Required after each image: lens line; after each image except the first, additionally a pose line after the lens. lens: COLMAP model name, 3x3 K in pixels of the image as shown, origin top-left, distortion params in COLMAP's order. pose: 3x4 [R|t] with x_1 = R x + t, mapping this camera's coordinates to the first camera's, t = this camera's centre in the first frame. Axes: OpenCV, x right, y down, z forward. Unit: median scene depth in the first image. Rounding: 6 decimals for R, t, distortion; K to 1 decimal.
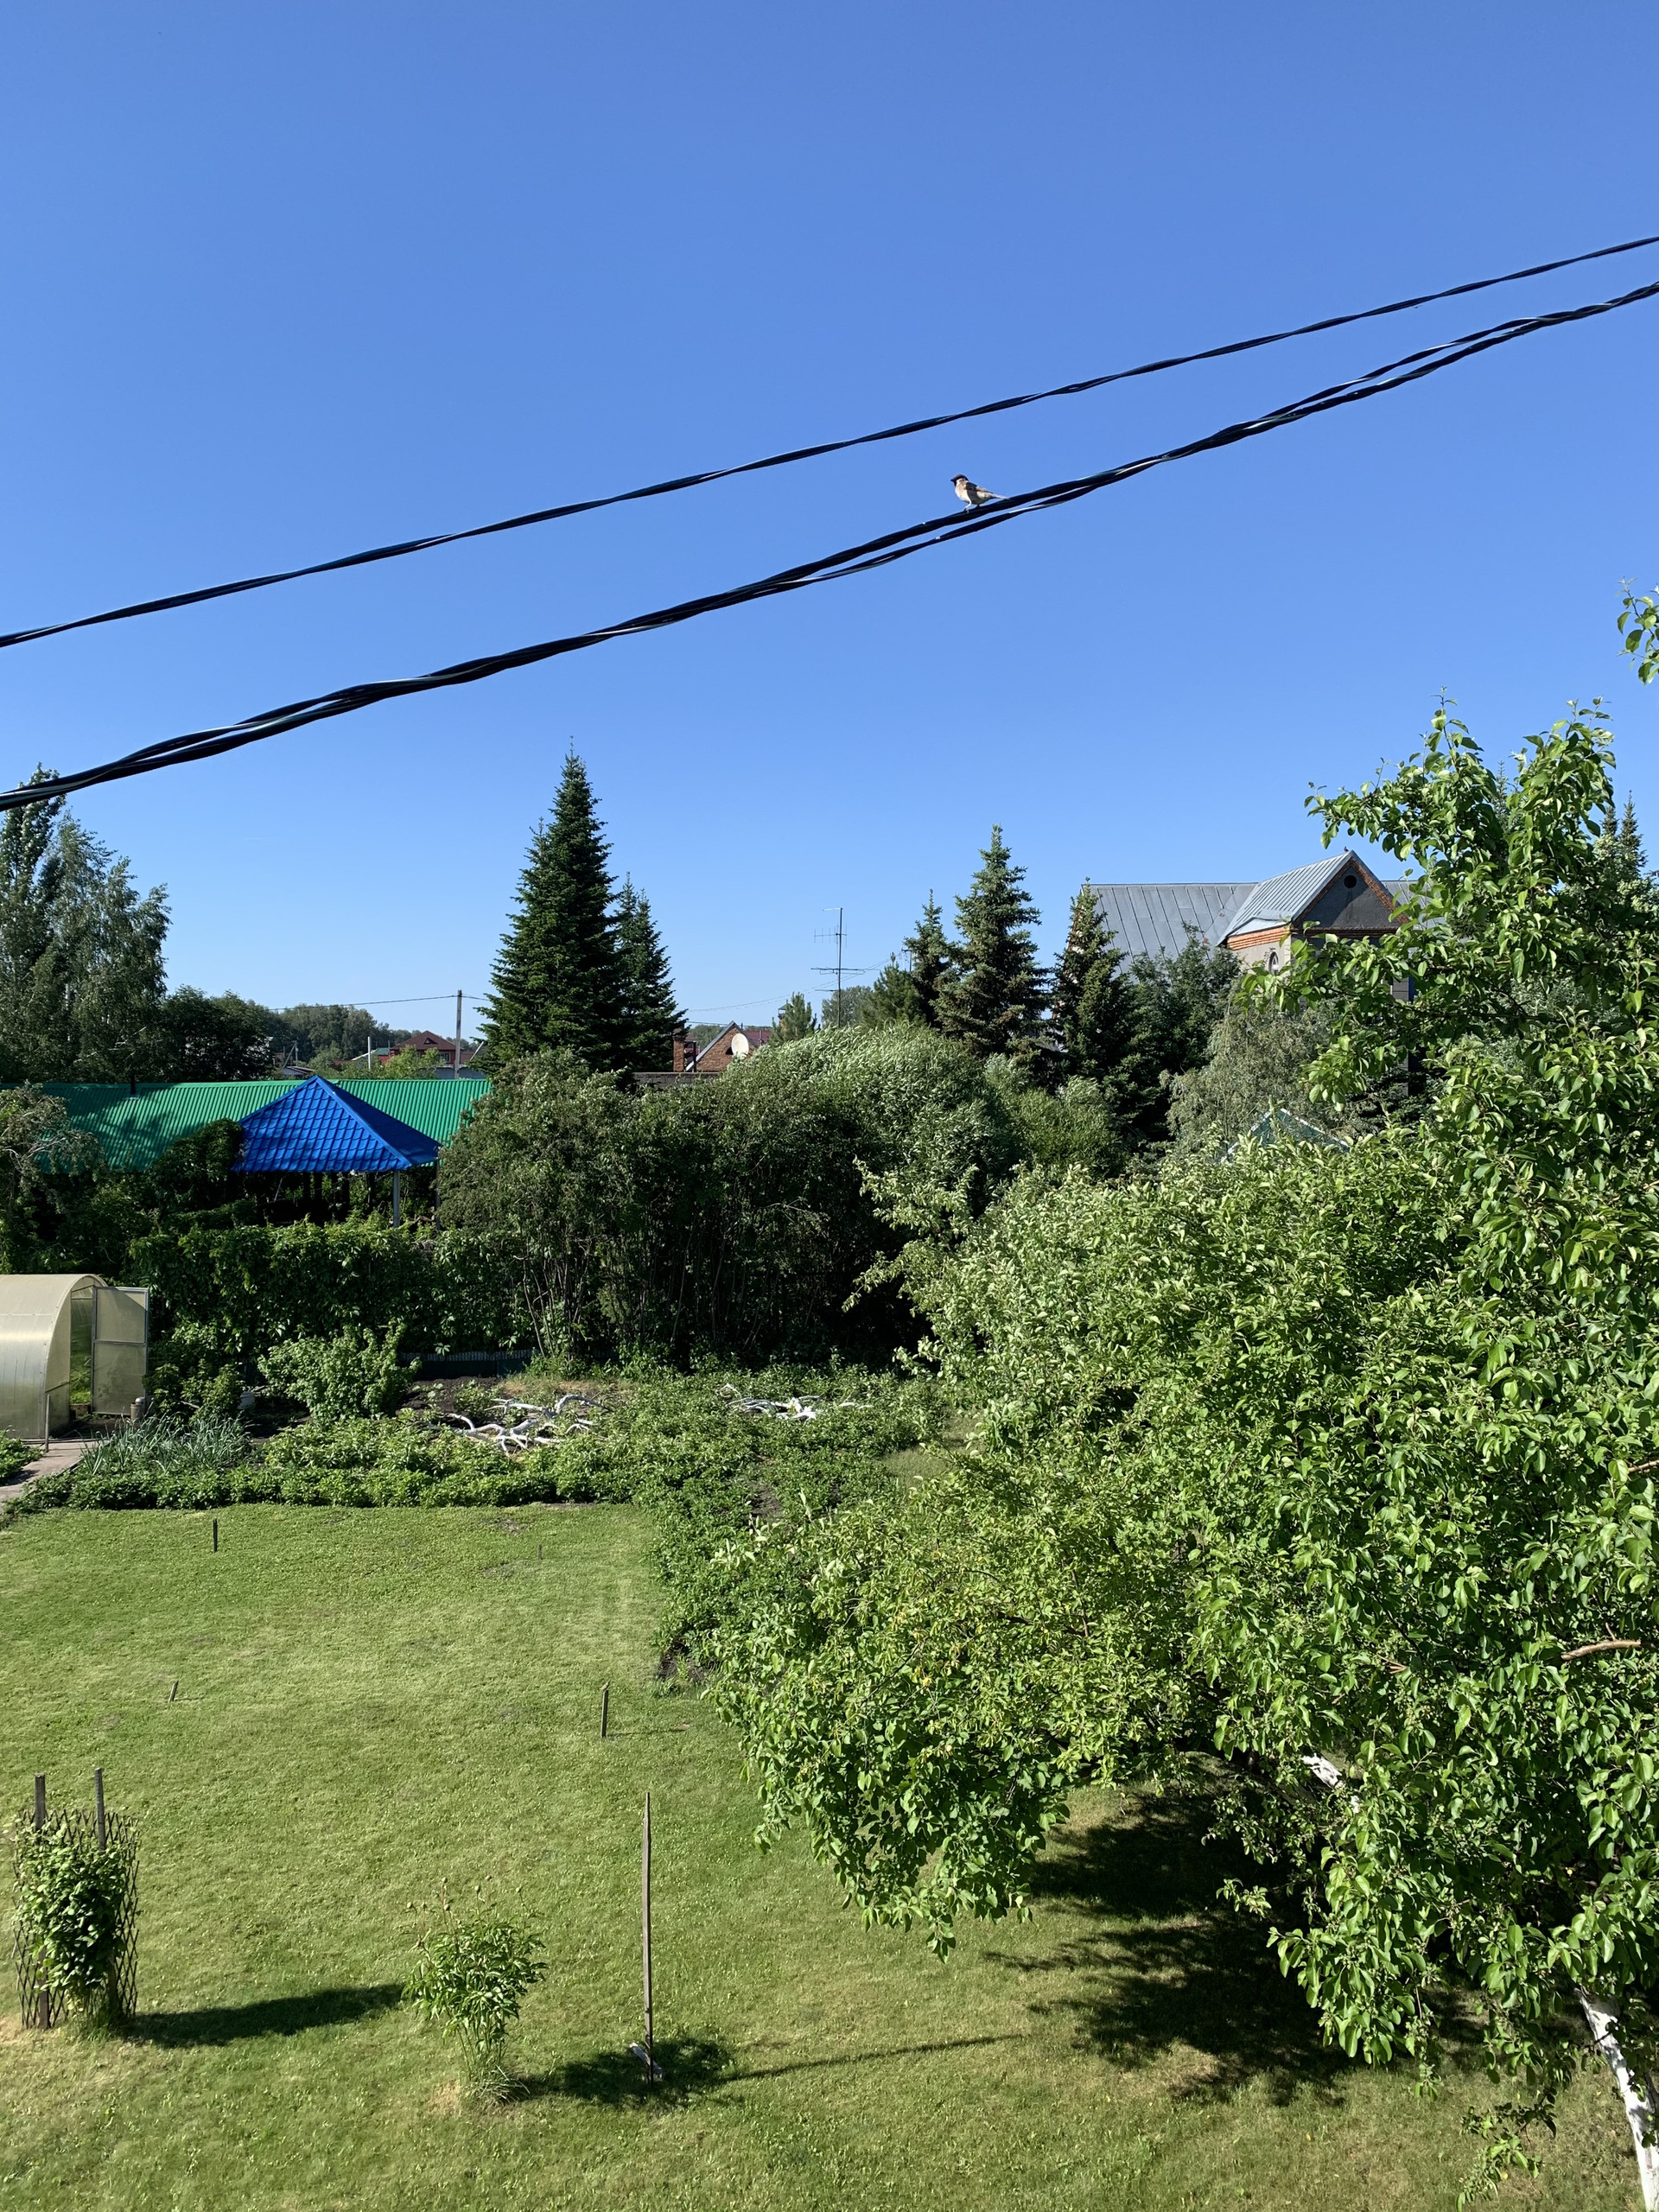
lens RADIAL K [[1697.5, 0, 835.8], [0, 1697.5, 1092.4], [0, 0, 1]] dist [0.024423, -0.019260]
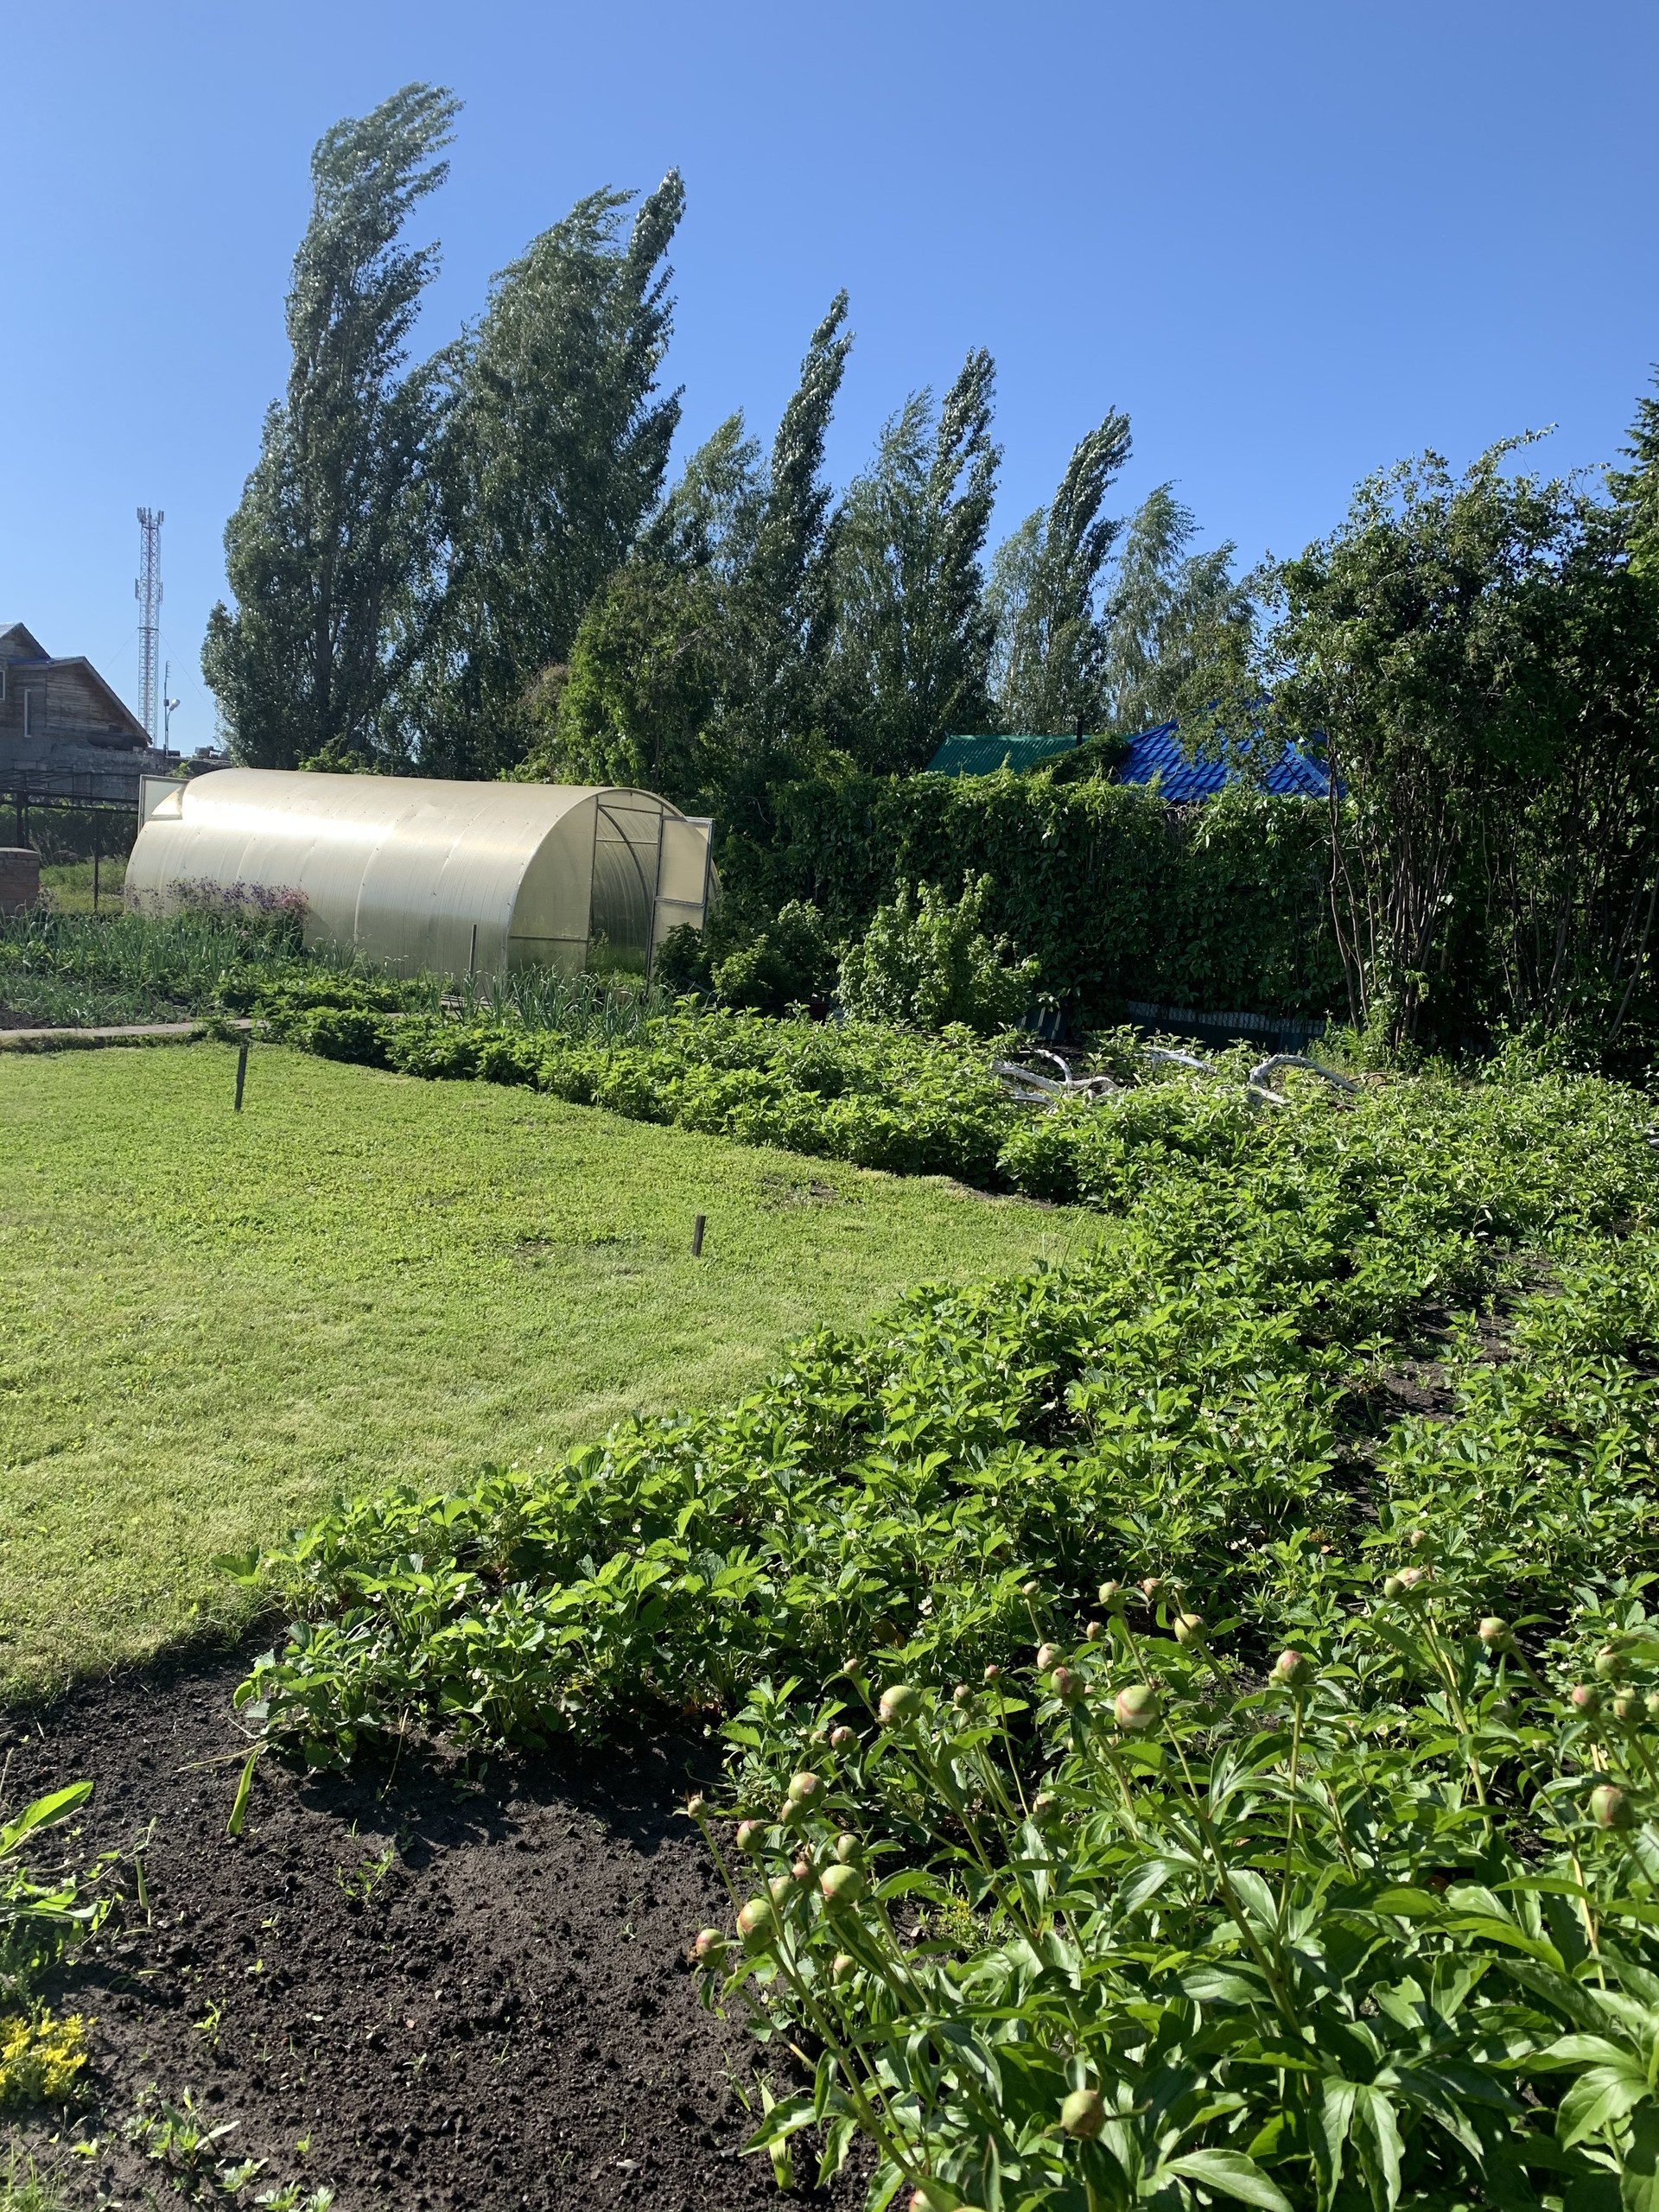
lens RADIAL K [[1697.5, 0, 808.8], [0, 1697.5, 1087.6], [0, 0, 1]] dist [0.024423, -0.019260]
pose [[0.754593, 0.131683, -0.642845, 0.063341], [-0.078720, 0.990749, 0.110544, 0.176662], [0.651455, -0.032811, 0.757978, 0.665870]]
